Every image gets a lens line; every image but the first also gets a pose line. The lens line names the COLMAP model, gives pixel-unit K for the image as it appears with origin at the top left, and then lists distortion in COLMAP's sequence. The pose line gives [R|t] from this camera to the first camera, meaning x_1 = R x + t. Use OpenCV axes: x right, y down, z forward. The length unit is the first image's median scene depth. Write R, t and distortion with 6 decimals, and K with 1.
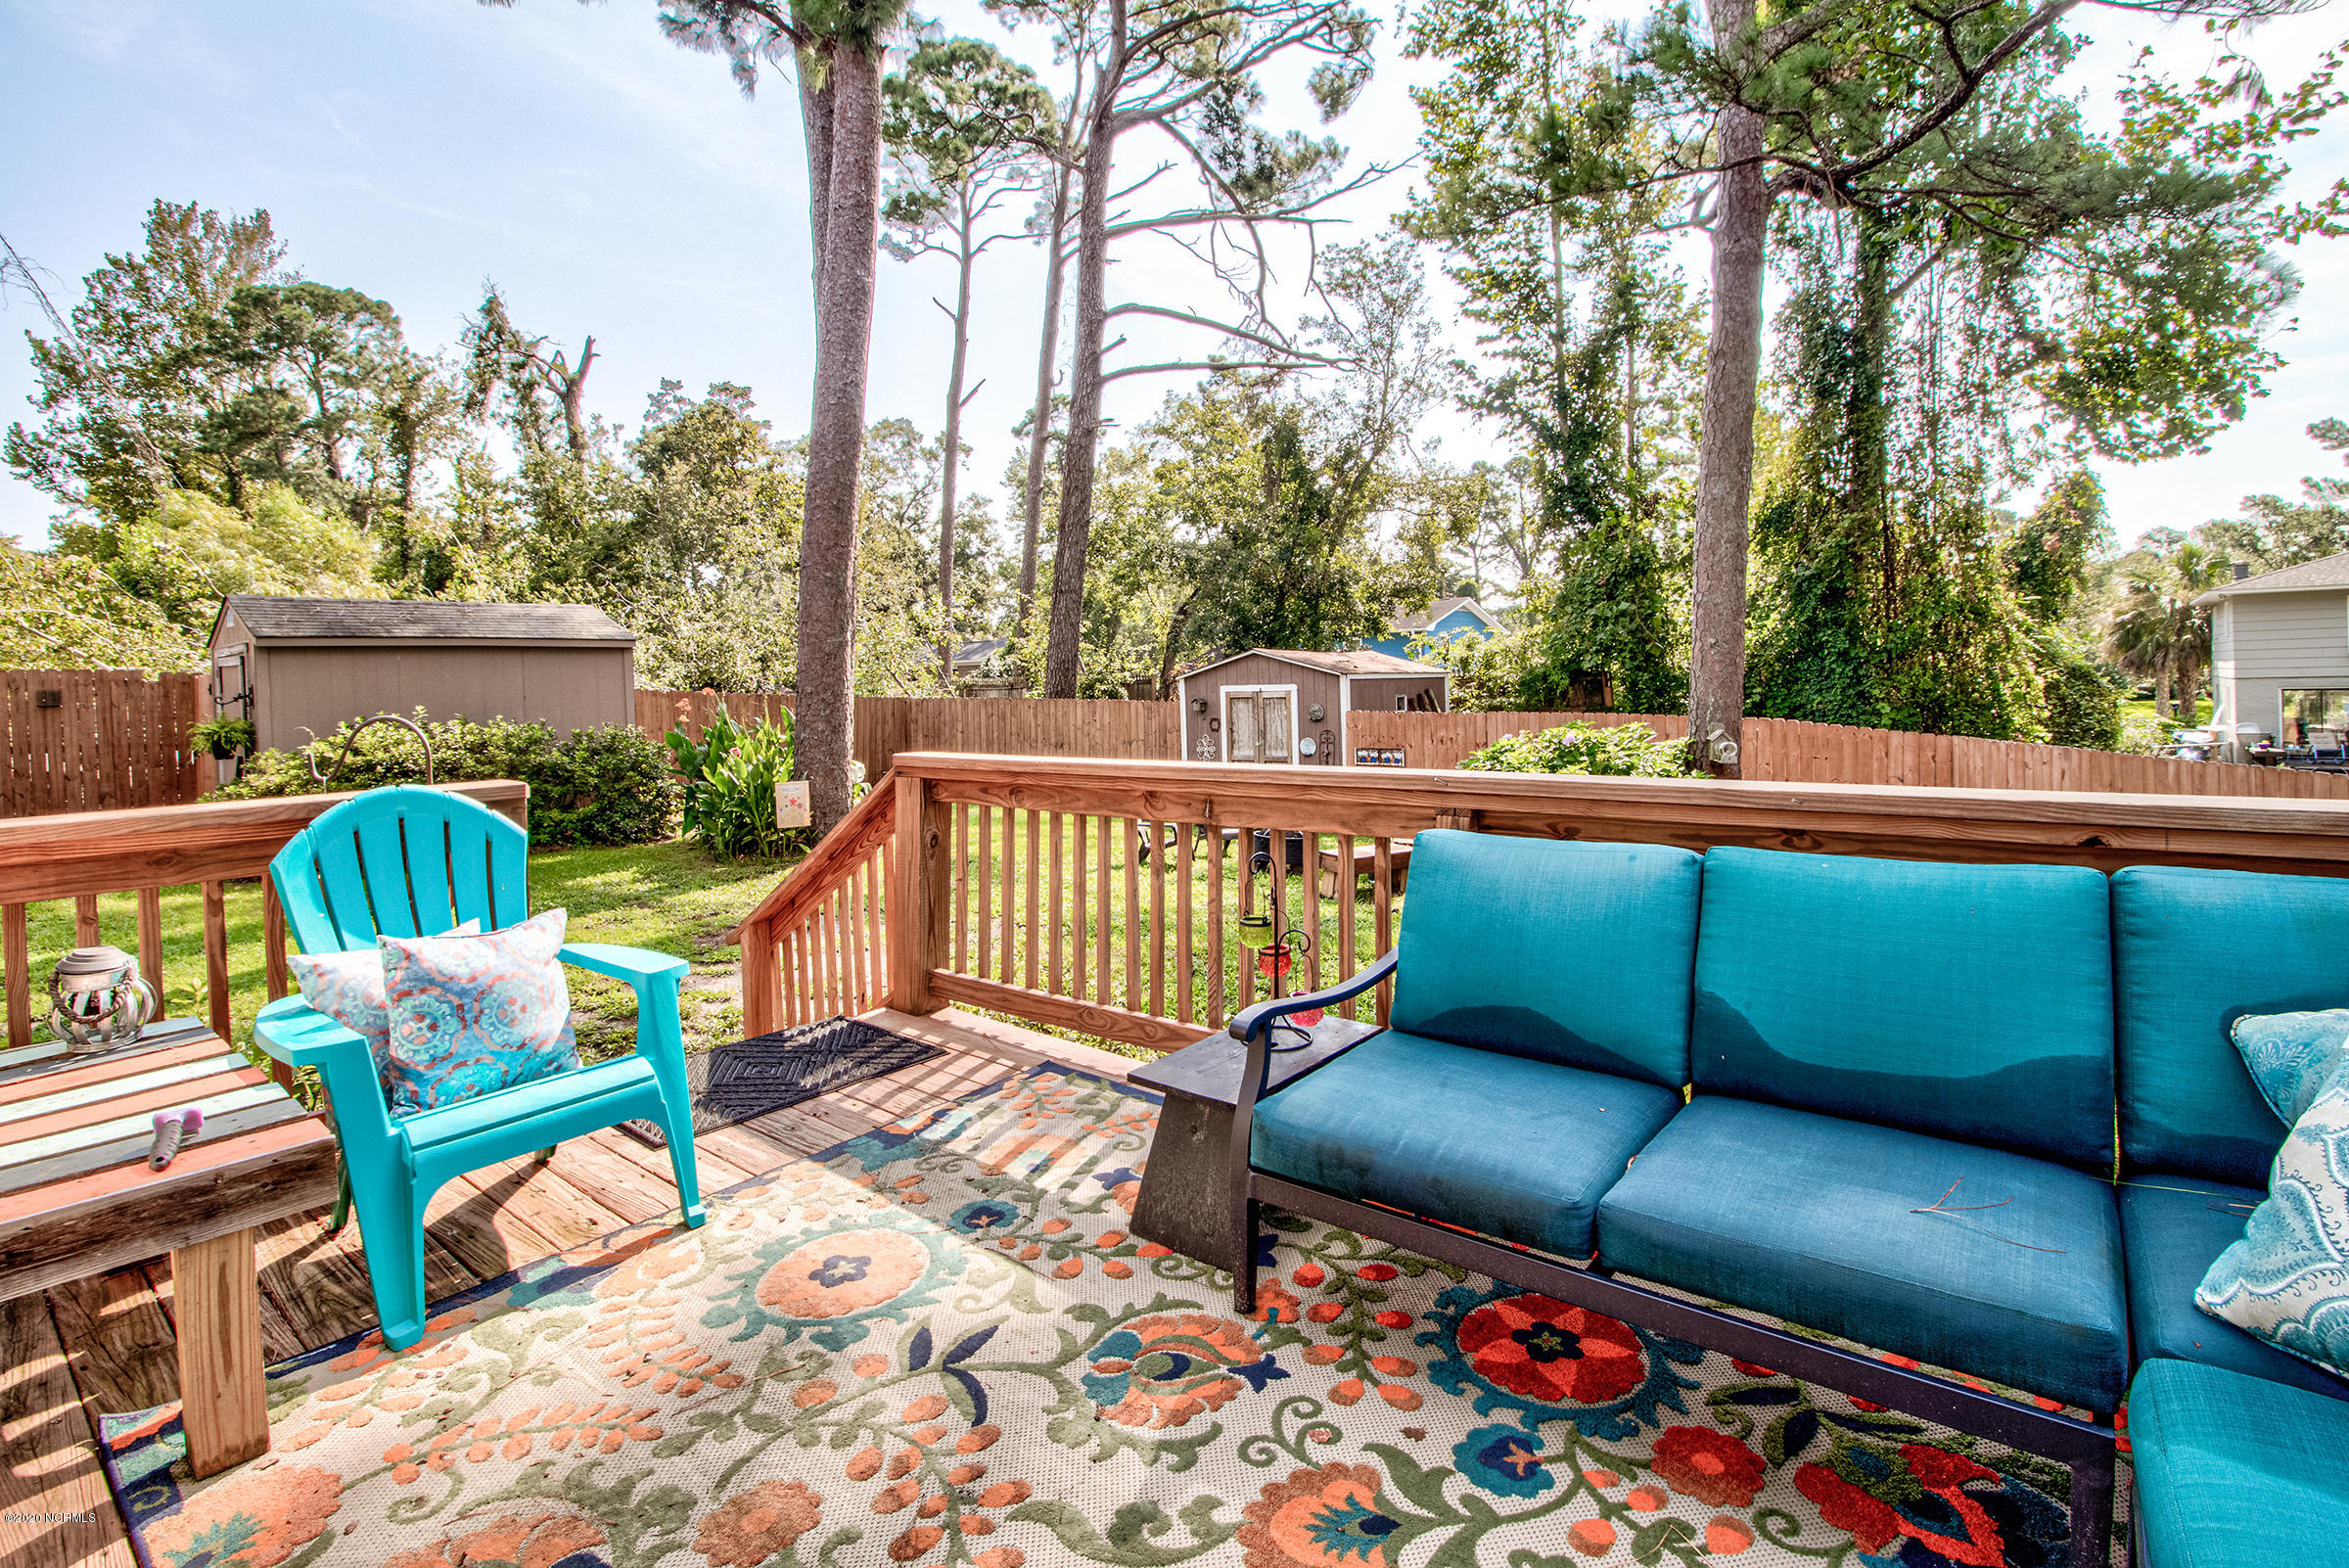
lens RADIAL K [[1104.5, 0, 1218.0], [0, 1104.5, 710.4], [0, 0, 1]] dist [-0.001257, -0.007097]
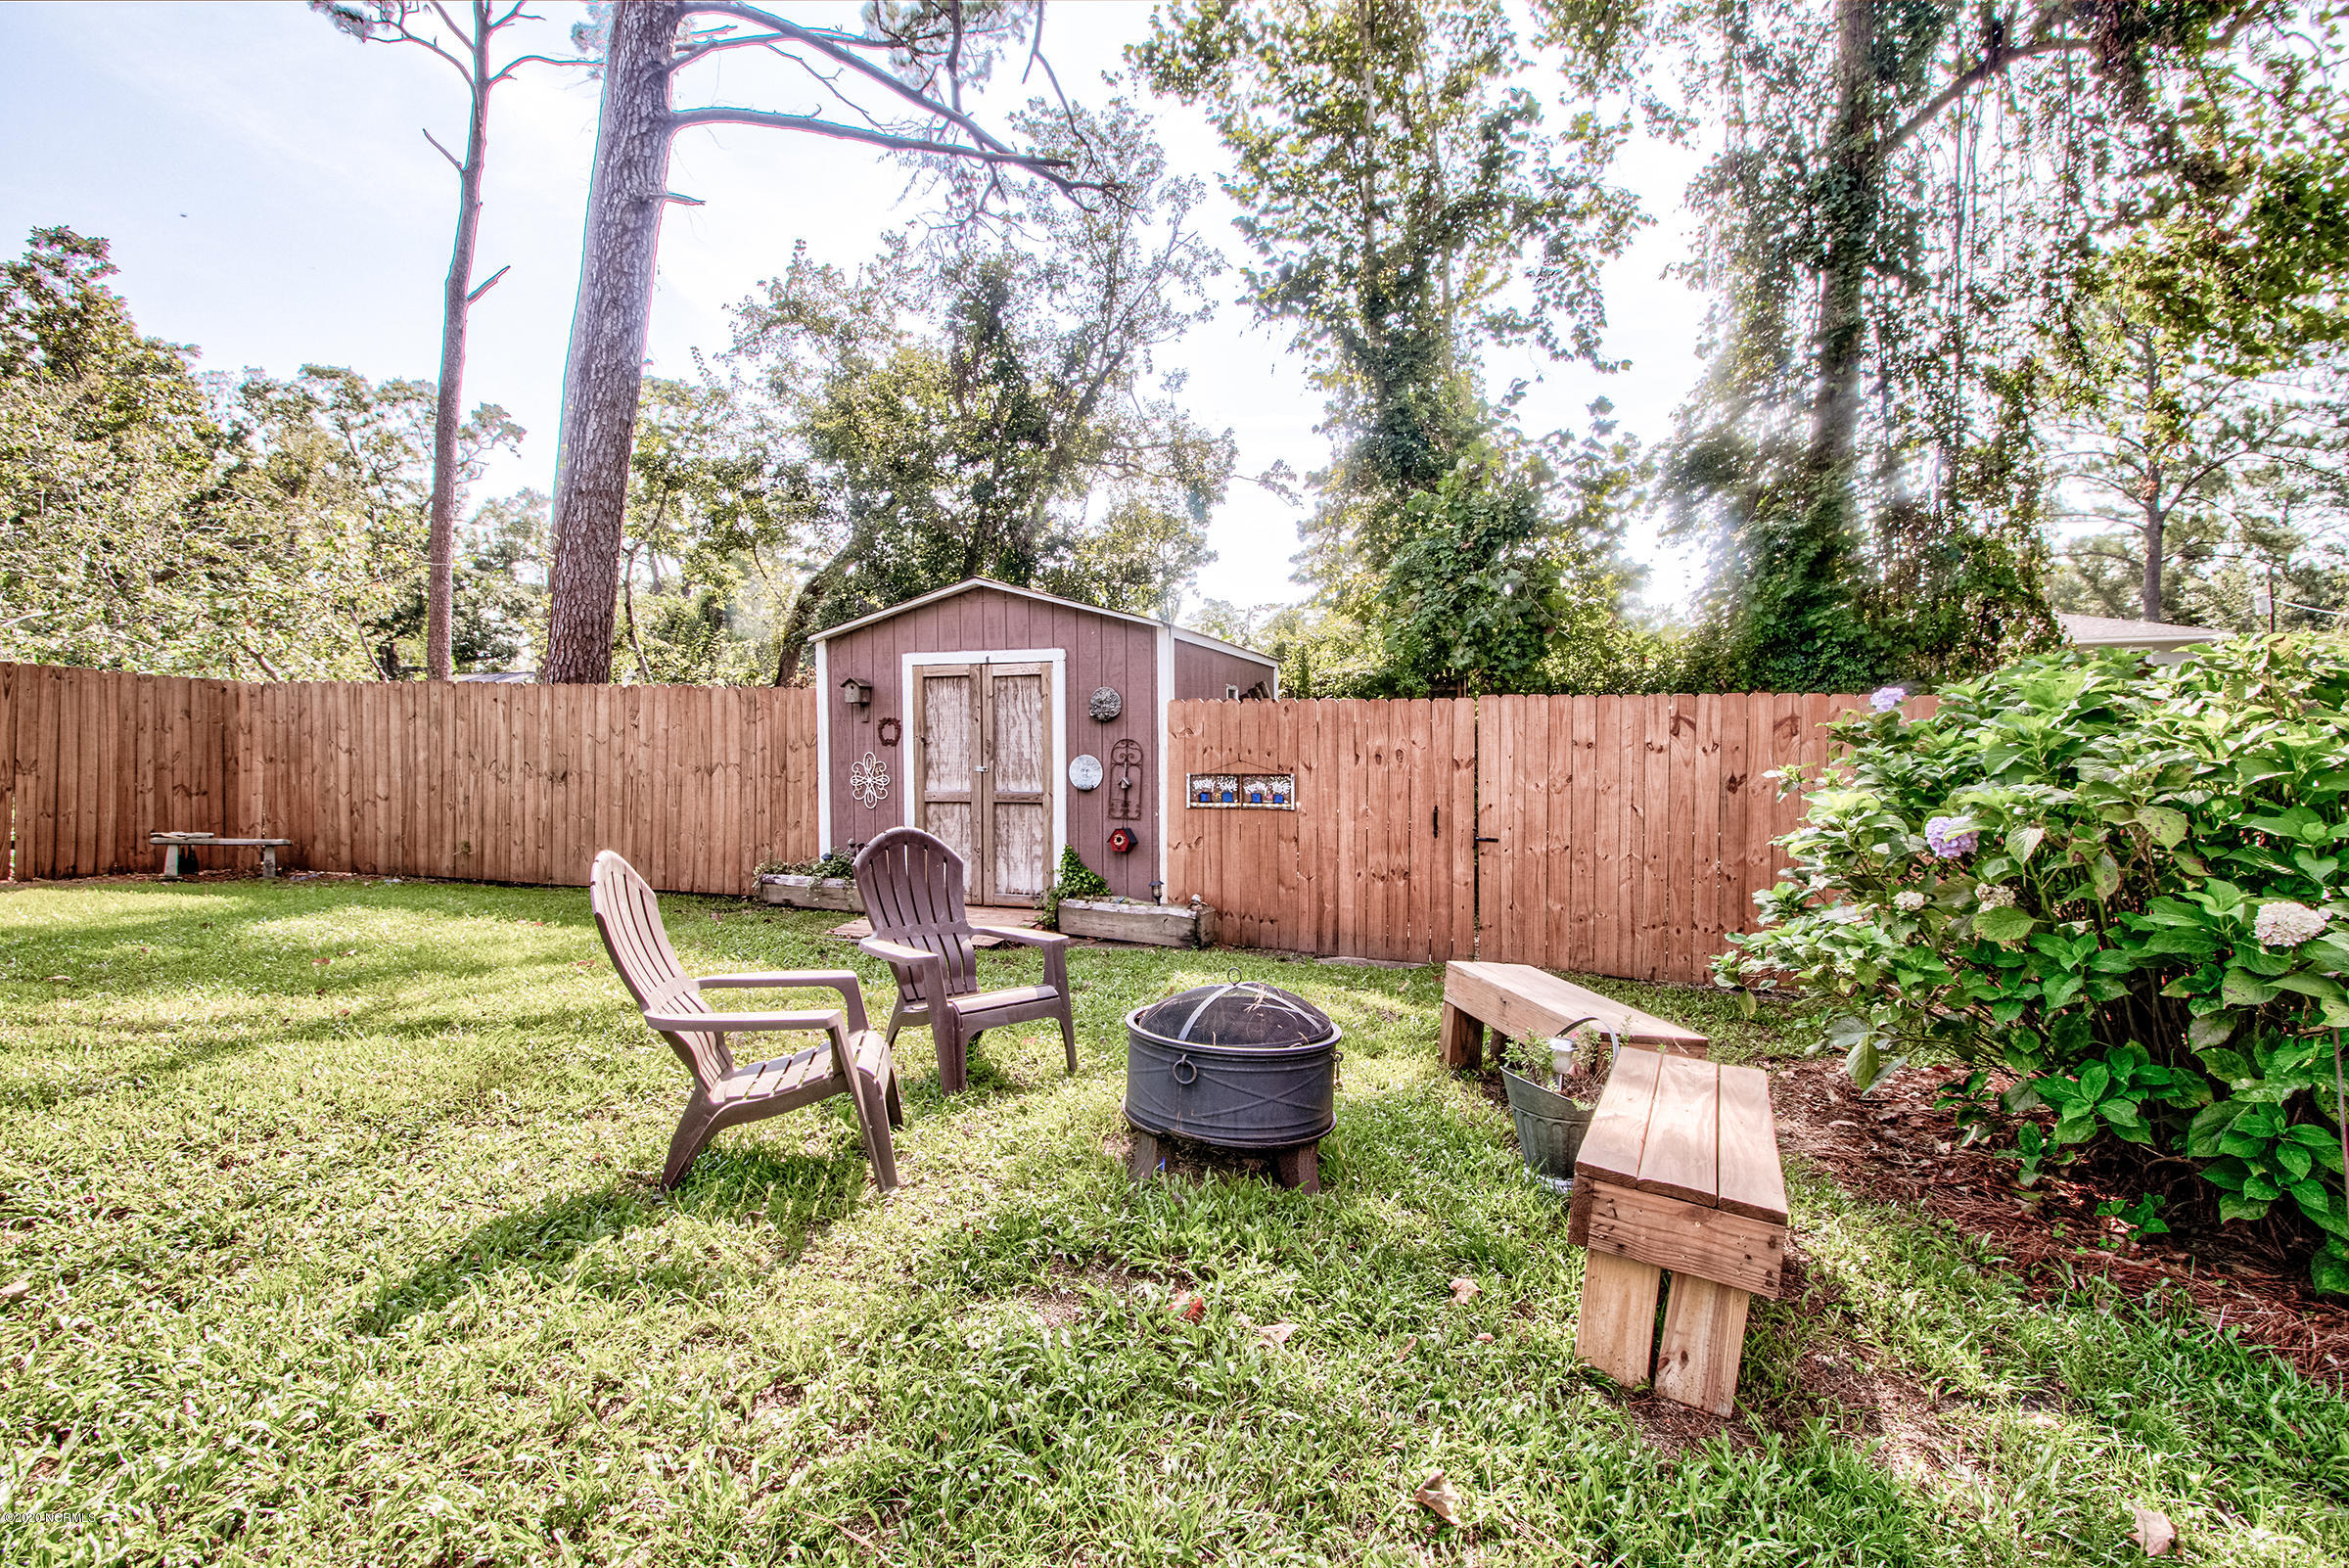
lens RADIAL K [[1104.5, 0, 1169.8], [0, 1104.5, 770.1], [0, 0, 1]] dist [-0.001257, -0.007097]
pose [[0.957787, 0.008921, 0.287342, -0.017031], [-0.007304, 0.999951, -0.006699, 0.022513], [-0.287388, 0.004318, 0.957805, 0.330019]]
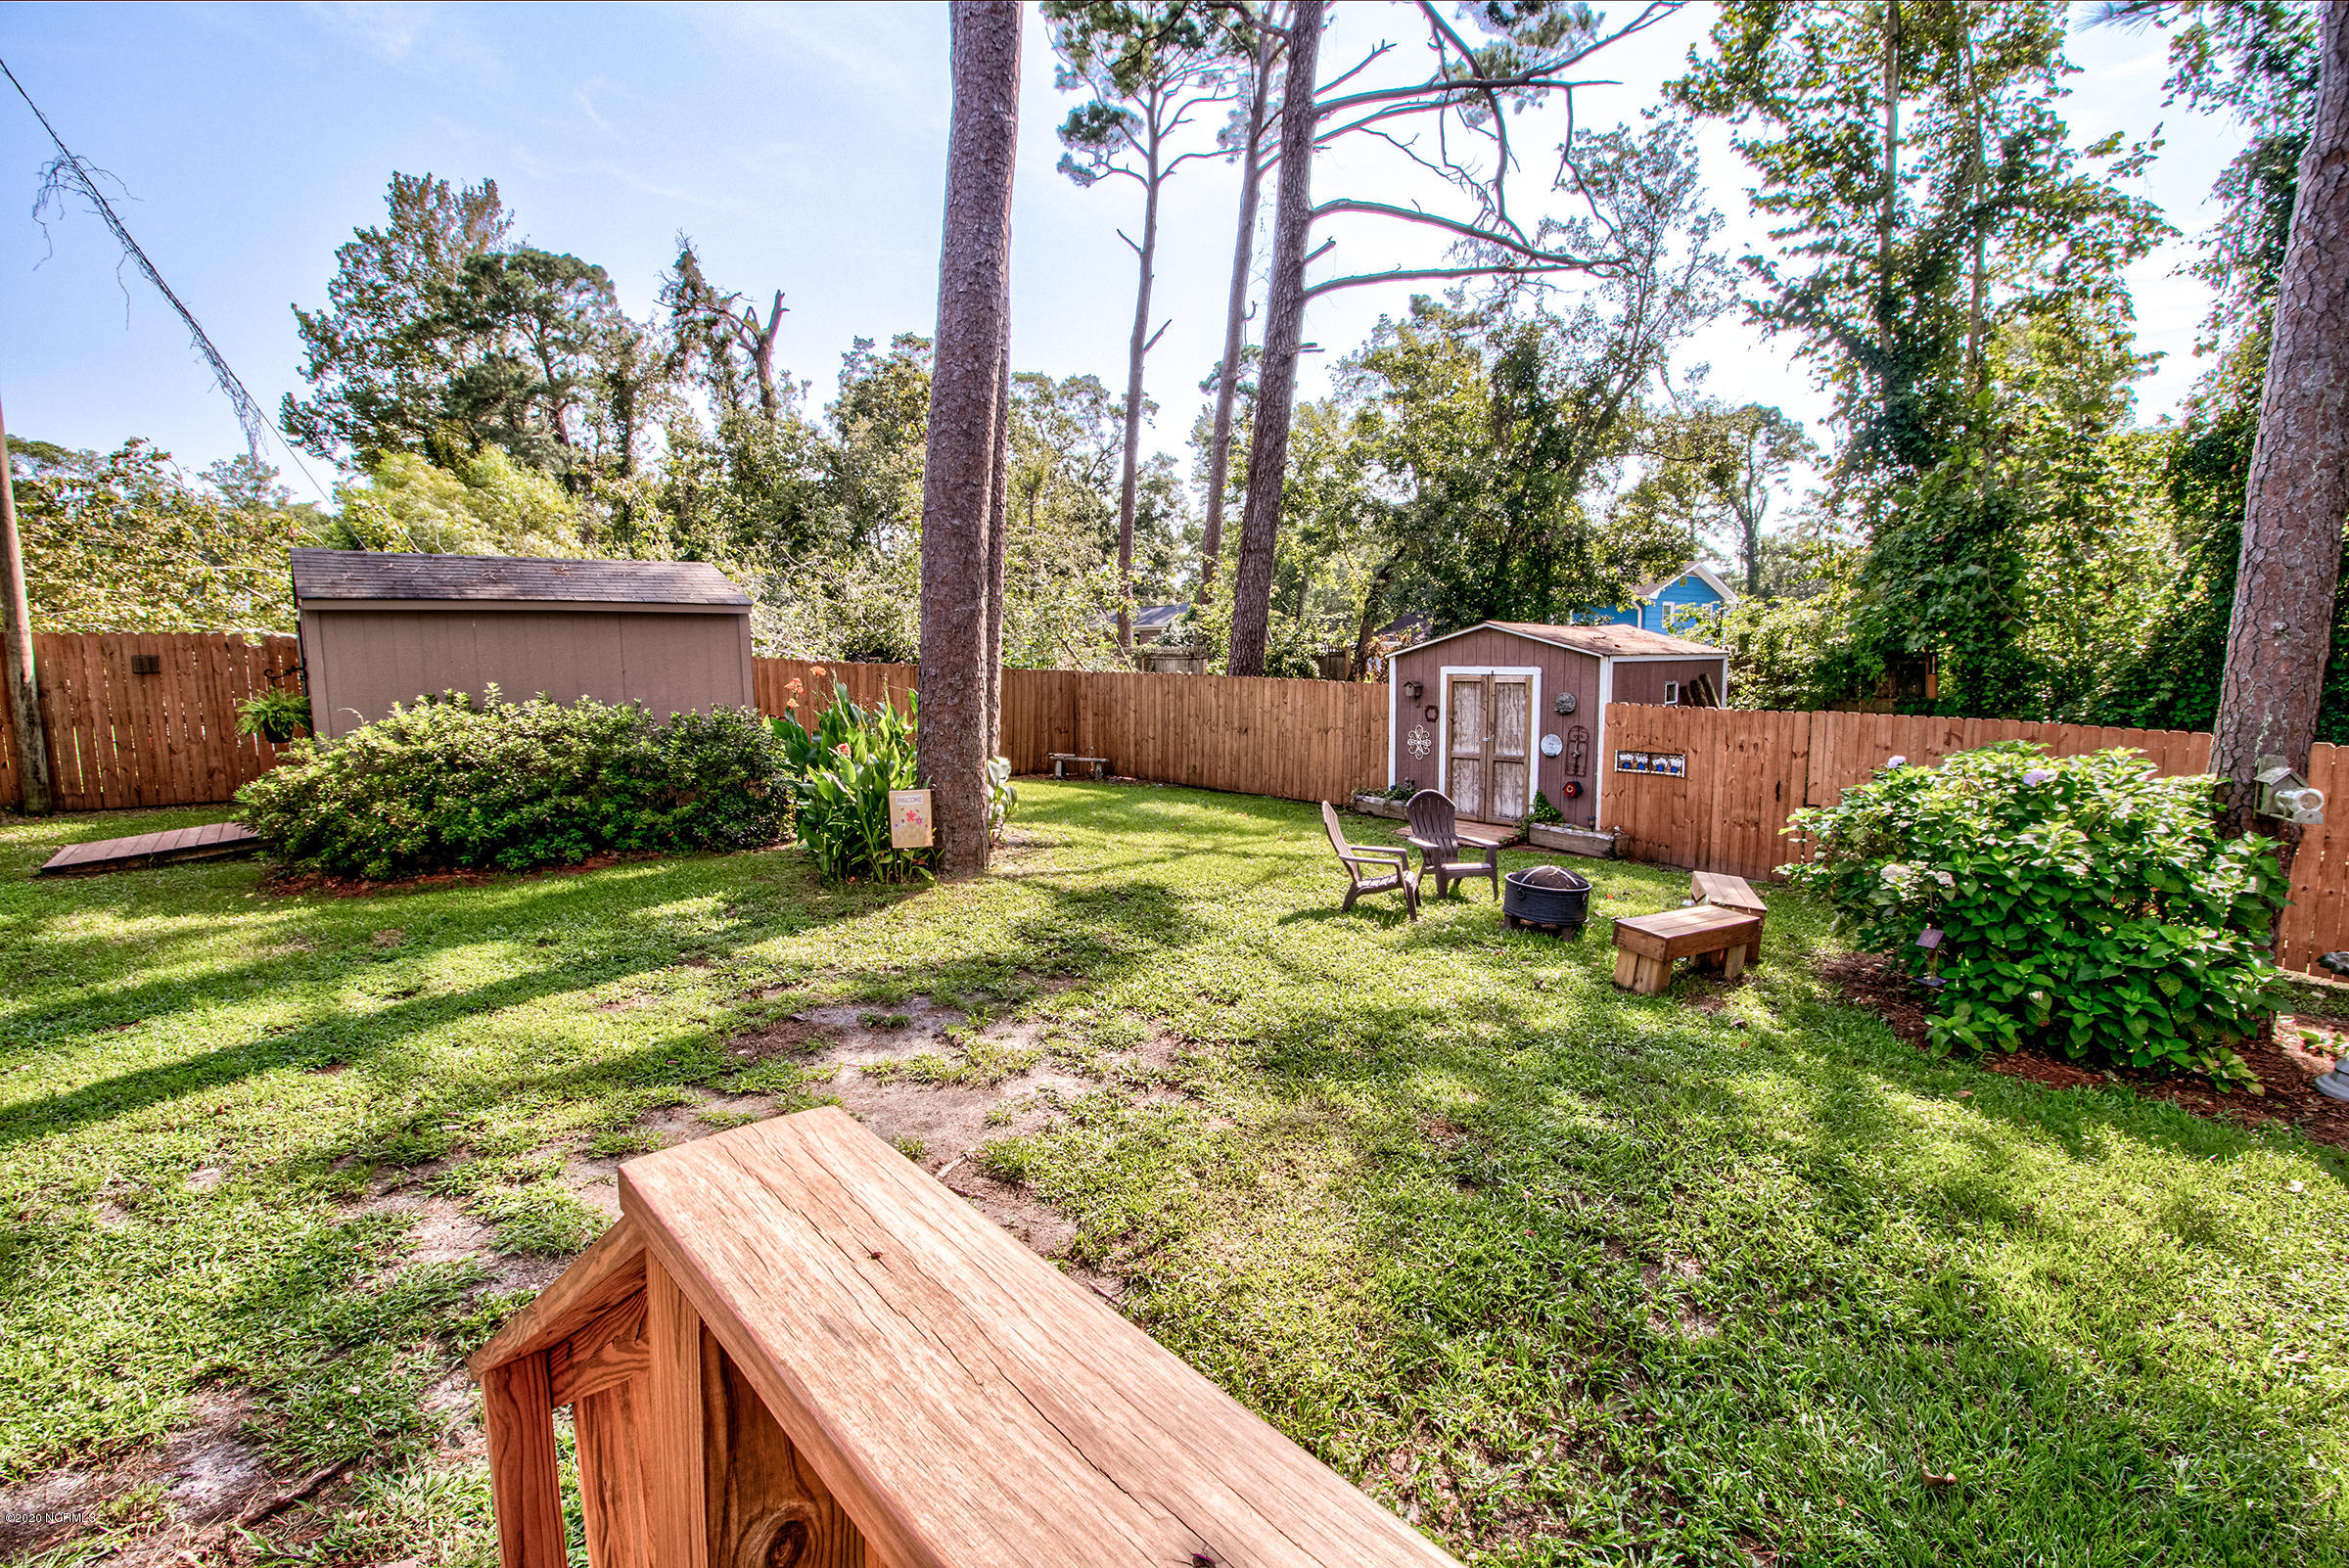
lens RADIAL K [[1104.5, 0, 1192.3], [0, 1104.5, 768.1], [0, 0, 1]] dist [-0.001257, -0.007097]
pose [[0.982622, 0.036587, -0.181976, -0.018515], [-0.021356, 0.996155, 0.084969, -0.008678], [0.184385, -0.079606, 0.979625, 0.106954]]
